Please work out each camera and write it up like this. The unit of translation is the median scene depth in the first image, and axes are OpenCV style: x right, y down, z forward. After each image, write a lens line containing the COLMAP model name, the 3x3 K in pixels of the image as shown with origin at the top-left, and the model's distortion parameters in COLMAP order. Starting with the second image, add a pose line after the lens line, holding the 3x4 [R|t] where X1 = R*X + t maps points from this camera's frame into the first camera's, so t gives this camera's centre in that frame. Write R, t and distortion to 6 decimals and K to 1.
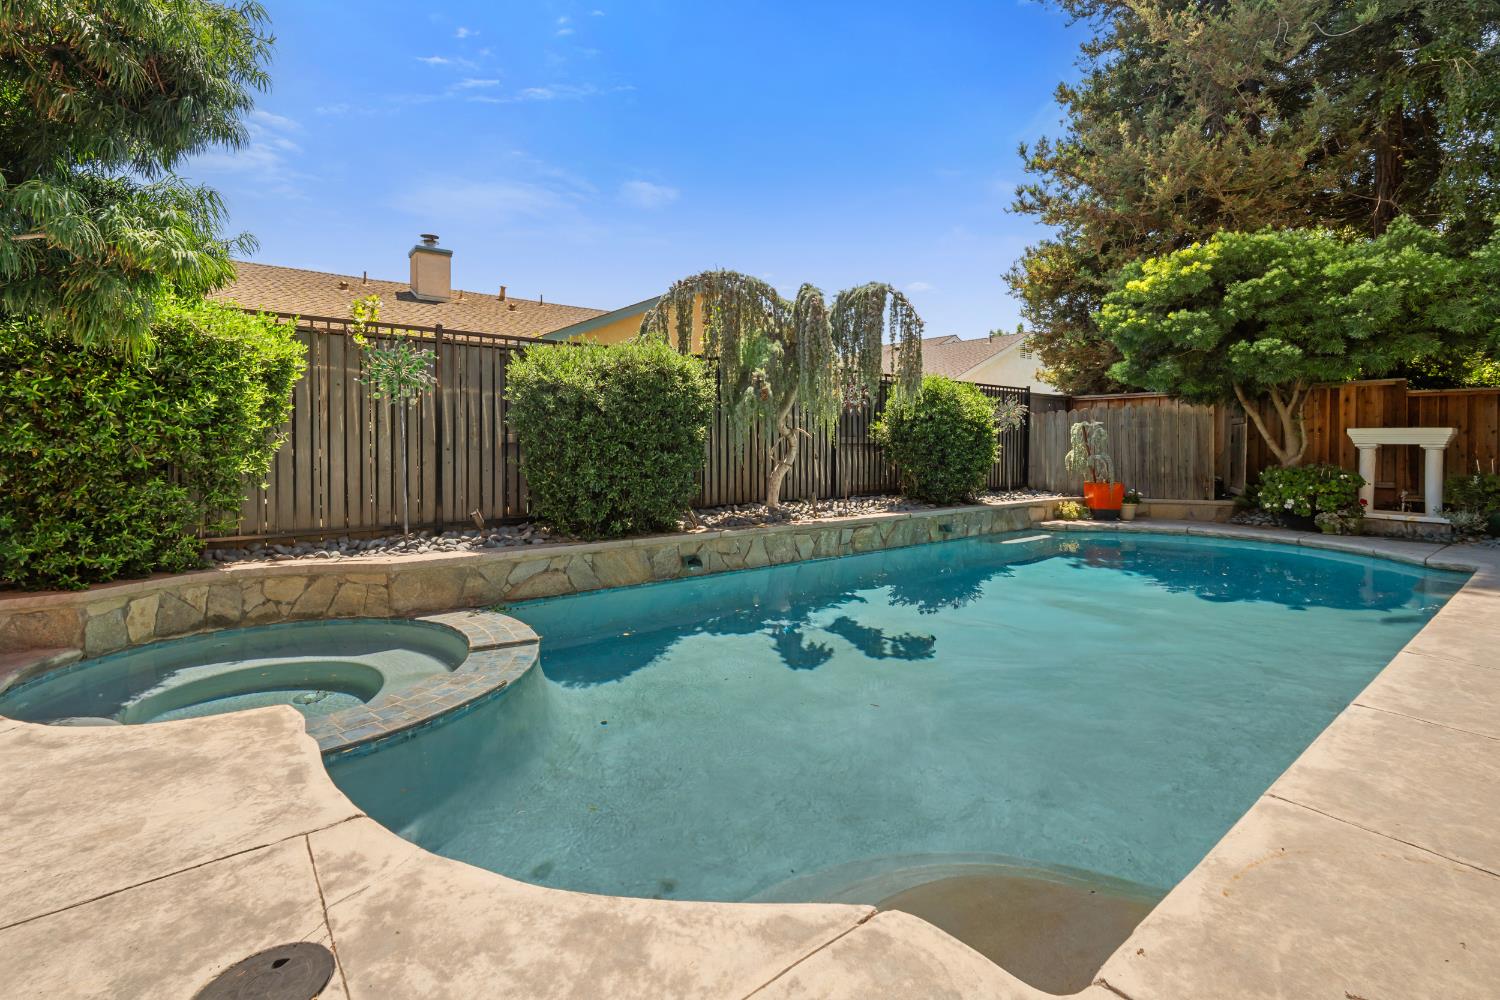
lens RADIAL K [[666.3, 0, 753.2], [0, 666.3, 468.3], [0, 0, 1]] dist [-0.003589, -0.000215]
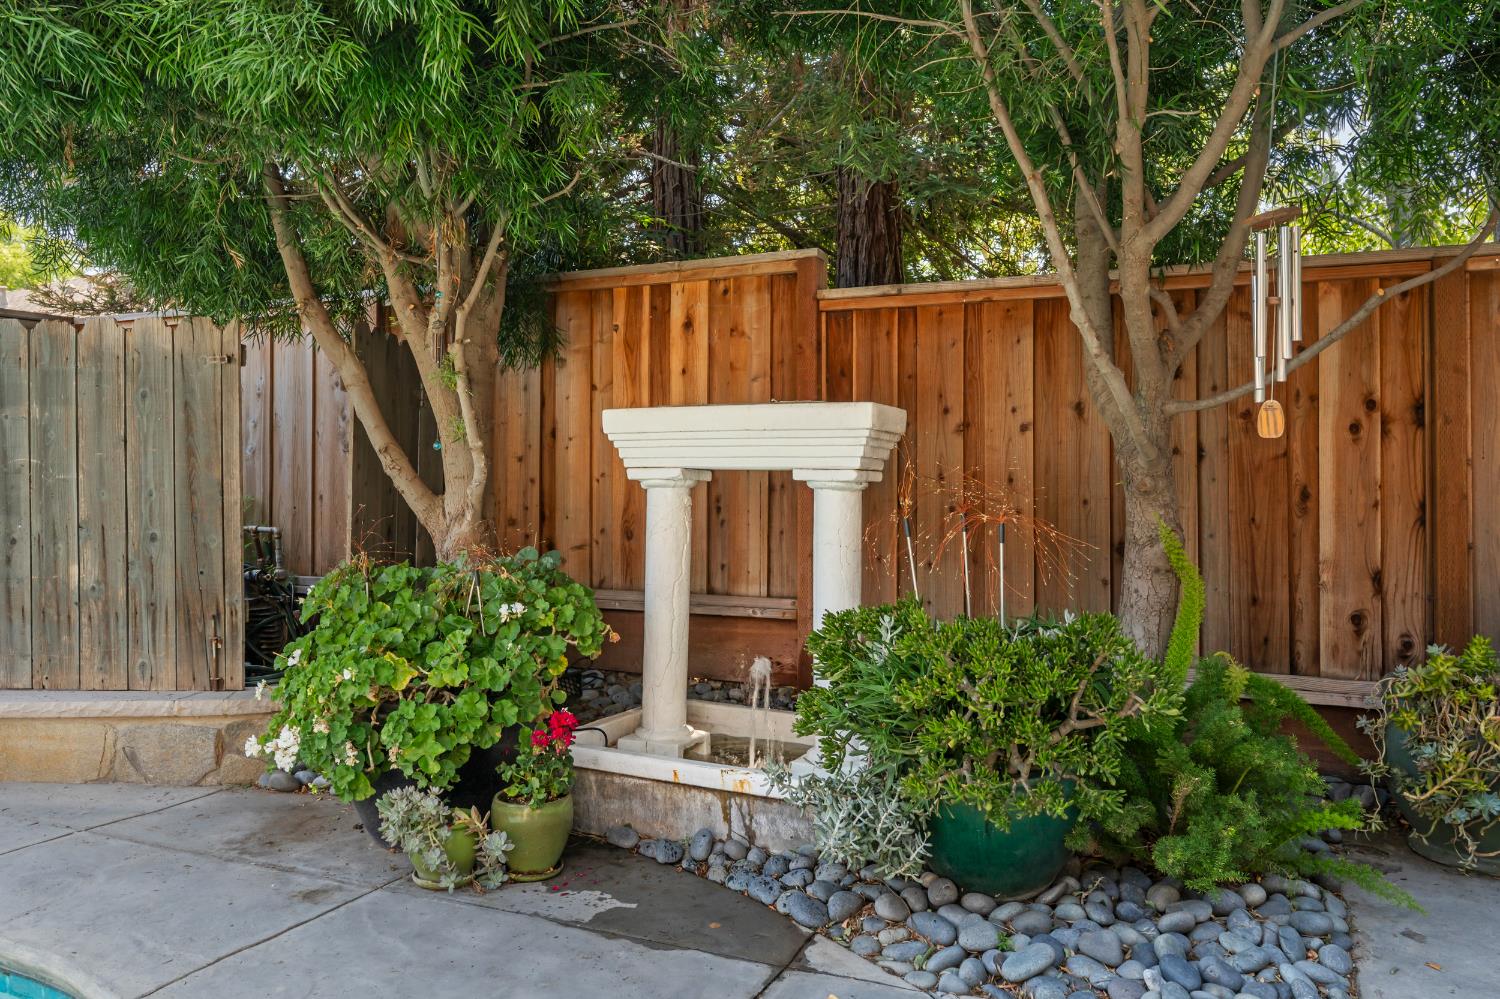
lens RADIAL K [[1069.9, 0, 750.0], [0, 1069.9, 499.5], [0, 0, 1]] dist [0.003665, 0.001610]
pose [[0.888790, -0.008787, 0.458231, 0.756284], [0.017580, 0.999734, -0.014927, -0.017133], [-0.457978, 0.021323, 0.888708, 0.605787]]
